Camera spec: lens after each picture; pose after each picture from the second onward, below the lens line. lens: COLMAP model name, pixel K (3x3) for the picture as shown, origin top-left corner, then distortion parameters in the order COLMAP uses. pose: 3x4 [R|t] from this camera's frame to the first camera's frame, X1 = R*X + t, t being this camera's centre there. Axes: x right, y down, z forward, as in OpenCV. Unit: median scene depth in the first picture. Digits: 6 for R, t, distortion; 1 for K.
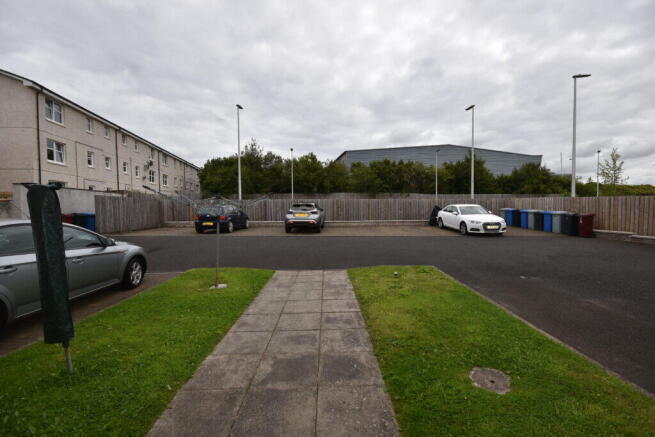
lens RADIAL K [[296.9, 0, 326.1], [0, 296.9, 218.2], [0, 0, 1]] dist [-0.011416, -0.001861]
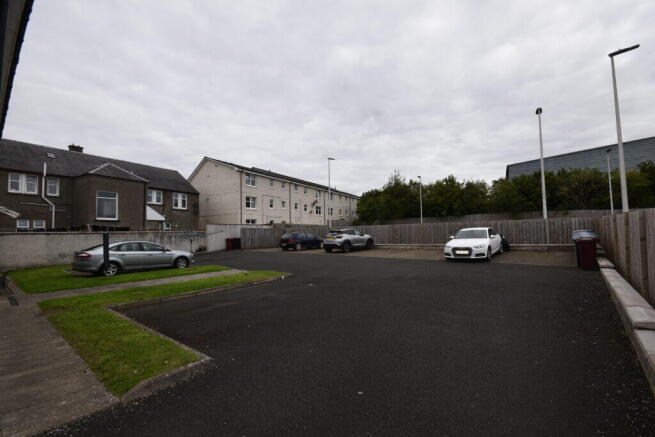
lens RADIAL K [[296.9, 0, 325.0], [0, 296.9, 219.4], [0, 0, 1]] dist [-0.011416, -0.001861]
pose [[0.744472, -0.042911, -0.666273, 0.466701], [-0.004704, 0.997571, -0.069503, -0.004020], [0.667637, 0.054878, 0.742462, -0.012674]]
